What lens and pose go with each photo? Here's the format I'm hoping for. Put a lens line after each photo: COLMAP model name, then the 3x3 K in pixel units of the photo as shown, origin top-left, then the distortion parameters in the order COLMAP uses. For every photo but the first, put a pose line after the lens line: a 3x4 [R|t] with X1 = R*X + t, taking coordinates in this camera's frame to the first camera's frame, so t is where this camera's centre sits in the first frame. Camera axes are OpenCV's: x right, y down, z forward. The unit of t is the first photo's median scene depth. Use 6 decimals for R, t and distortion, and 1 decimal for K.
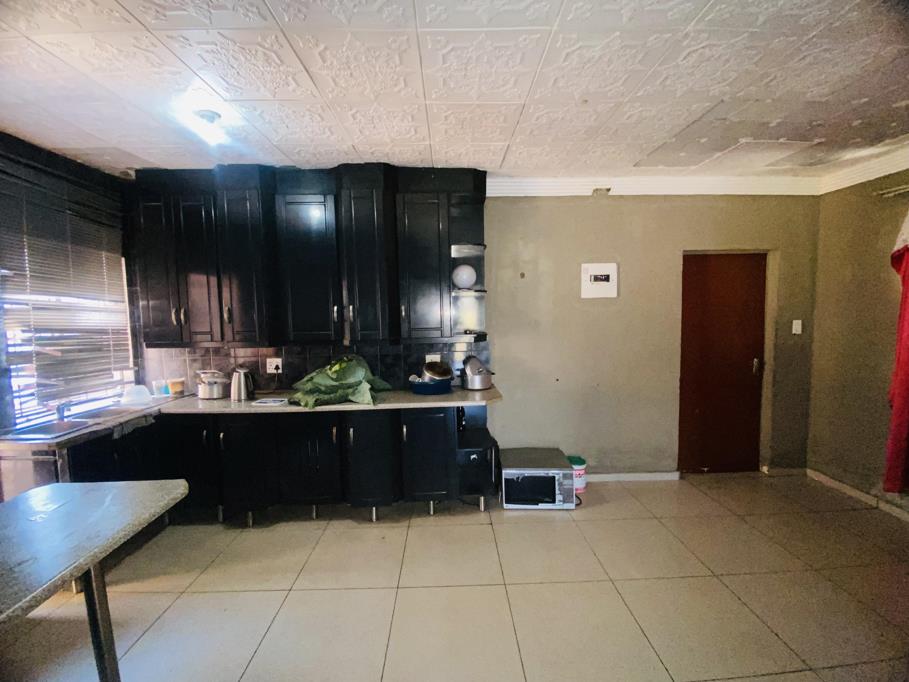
lens RADIAL K [[363.9, 0, 452.8], [0, 363.9, 341.5], [0, 0, 1]] dist [0.002236, -0.000033]
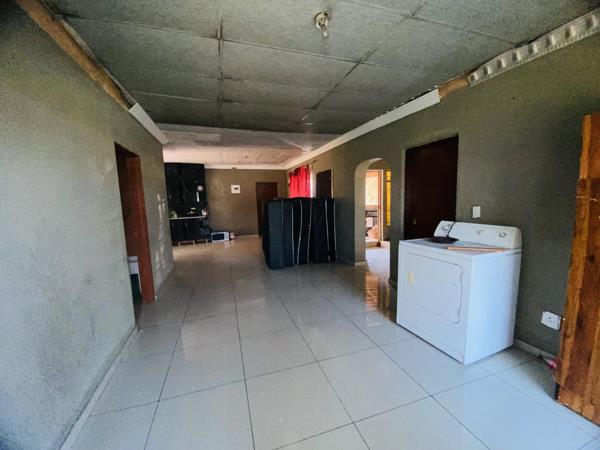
lens RADIAL K [[240.2, 0, 300.7], [0, 240.2, 227.6], [0, 0, 1]] dist [0.002236, -0.000033]
pose [[0.949159, -0.043174, 0.311822, 0.231839], [0.030236, 0.998474, 0.046210, 0.170099], [-0.313341, -0.034432, 0.949016, -1.883964]]
